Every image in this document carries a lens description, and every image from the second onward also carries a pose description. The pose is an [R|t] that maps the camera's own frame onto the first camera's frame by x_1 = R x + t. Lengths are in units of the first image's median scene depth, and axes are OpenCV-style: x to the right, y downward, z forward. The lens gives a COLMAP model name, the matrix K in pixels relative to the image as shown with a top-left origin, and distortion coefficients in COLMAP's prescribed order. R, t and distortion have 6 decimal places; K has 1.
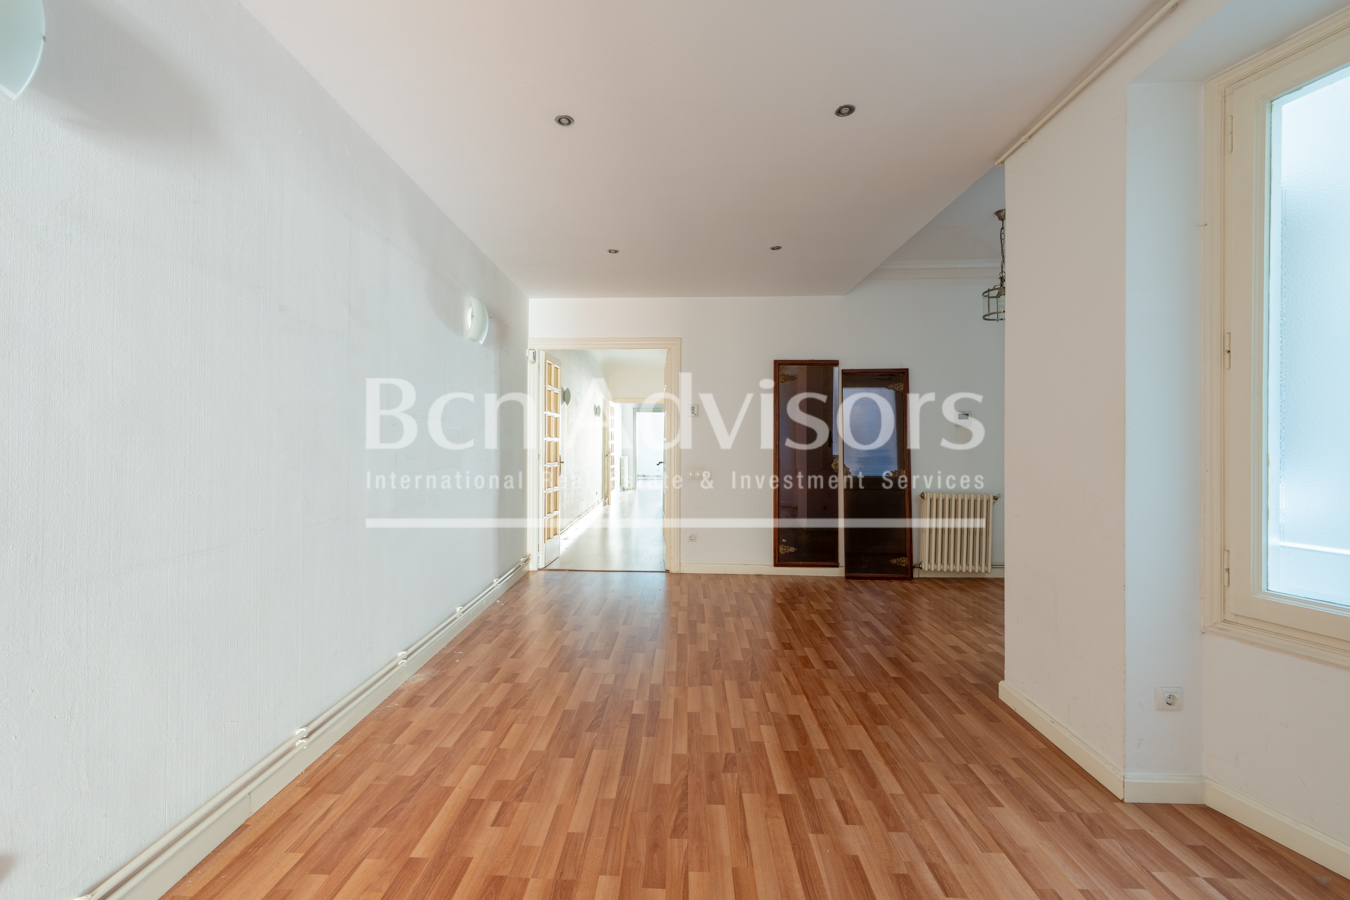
lens RADIAL K [[532.8, 0, 661.2], [0, 532.8, 447.2], [0, 0, 1]] dist [-0.001382, 0.000121]
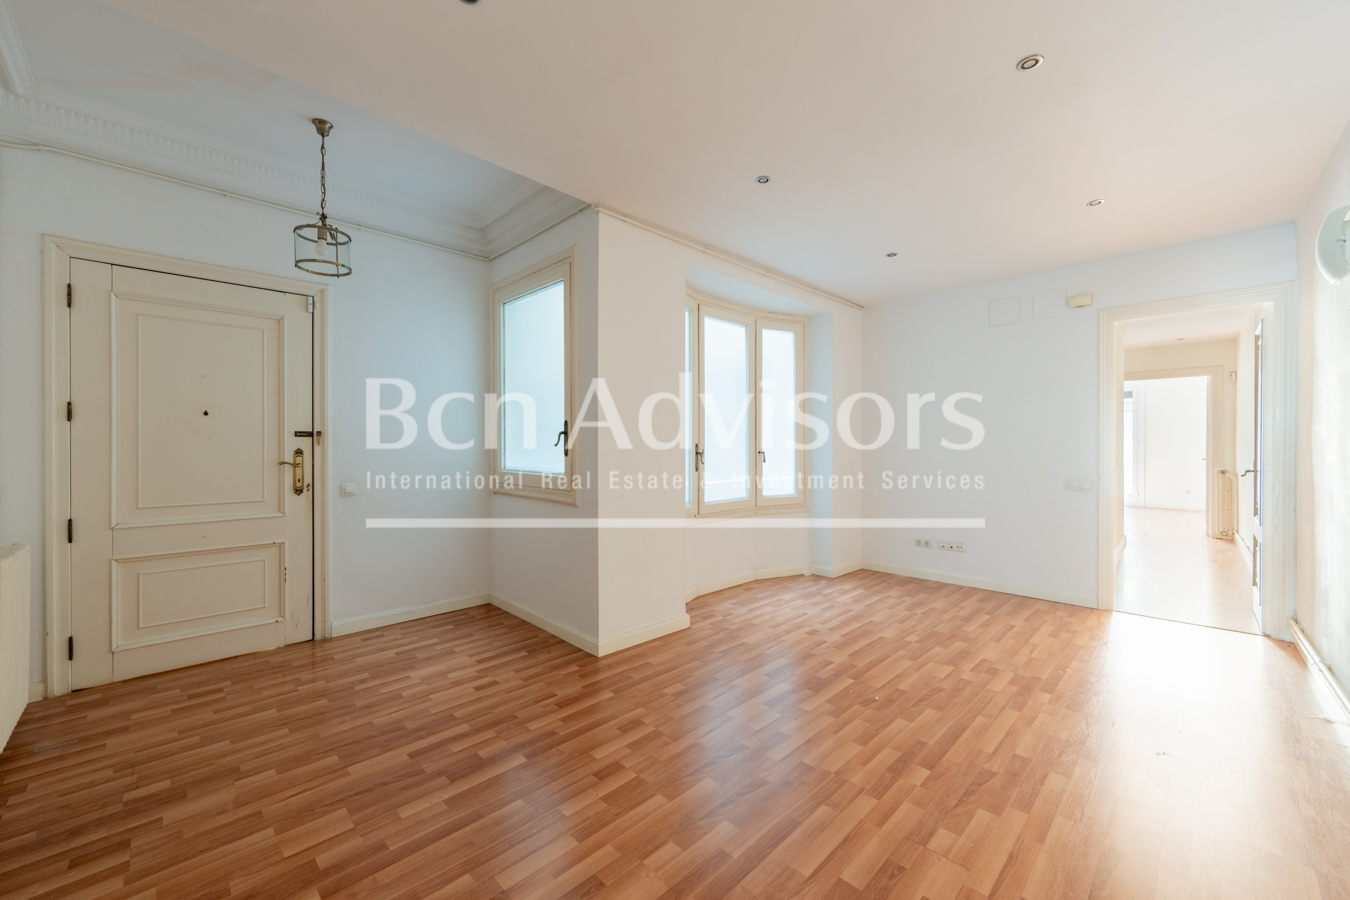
lens RADIAL K [[532.8, 0, 682.0], [0, 532.8, 447.5], [0, 0, 1]] dist [-0.001382, 0.000121]
pose [[-0.743609, -0.004229, 0.668602, -0.302782], [0.002415, 0.999956, 0.009012, -0.008114], [-0.668611, 0.008316, -0.743566, 1.784858]]
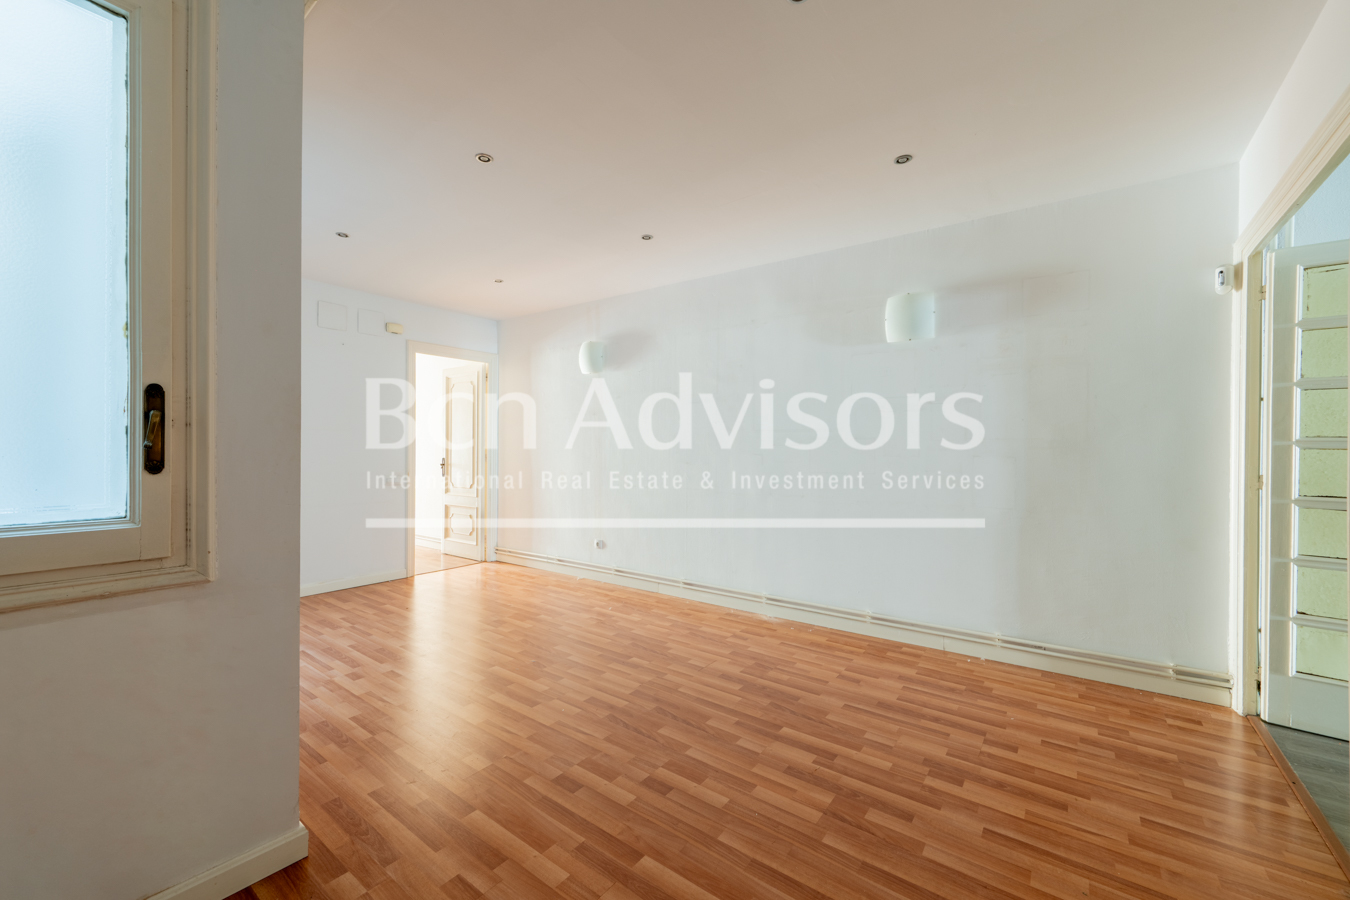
lens RADIAL K [[532.8, 0, 664.8], [0, 532.8, 449.0], [0, 0, 1]] dist [-0.001382, 0.000121]
pose [[-0.569046, -0.006856, -0.822277, 0.923442], [-0.010844, 0.999941, -0.000833, -0.002852], [0.822234, 0.008443, -0.569087, 1.713669]]
